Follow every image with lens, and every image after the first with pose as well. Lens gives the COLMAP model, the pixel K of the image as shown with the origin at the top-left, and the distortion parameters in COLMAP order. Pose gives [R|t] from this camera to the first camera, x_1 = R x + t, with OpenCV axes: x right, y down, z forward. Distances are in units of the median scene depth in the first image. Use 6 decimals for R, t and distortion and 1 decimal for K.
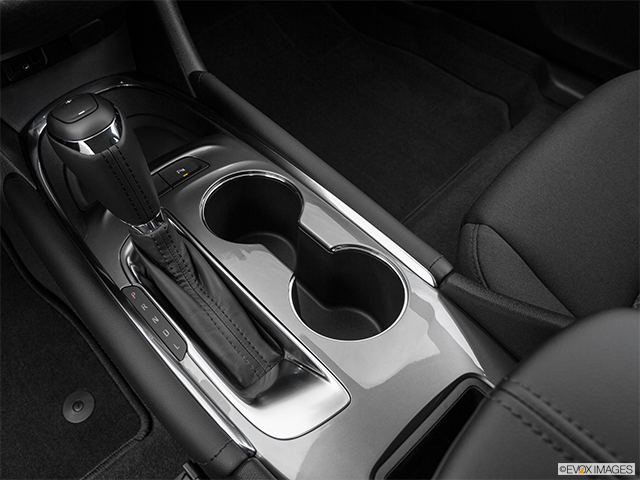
lens RADIAL K [[530.0, 0, 319.6], [0, 530.0, 271.9], [0, 0, 1]] dist [-0.130979, 0.102668]
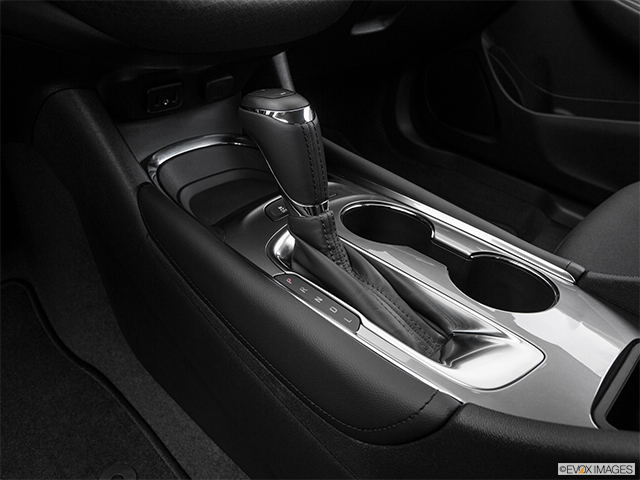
lens RADIAL K [[530.0, 0, 319.6], [0, 530.0, 271.9], [0, 0, 1]] dist [-0.130979, 0.102668]
pose [[0.993612, 0.057594, 0.097047, -0.230495], [-0.021177, 0.939845, -0.340945, 0.214803], [-0.110845, 0.336712, 0.935061, 0.028667]]
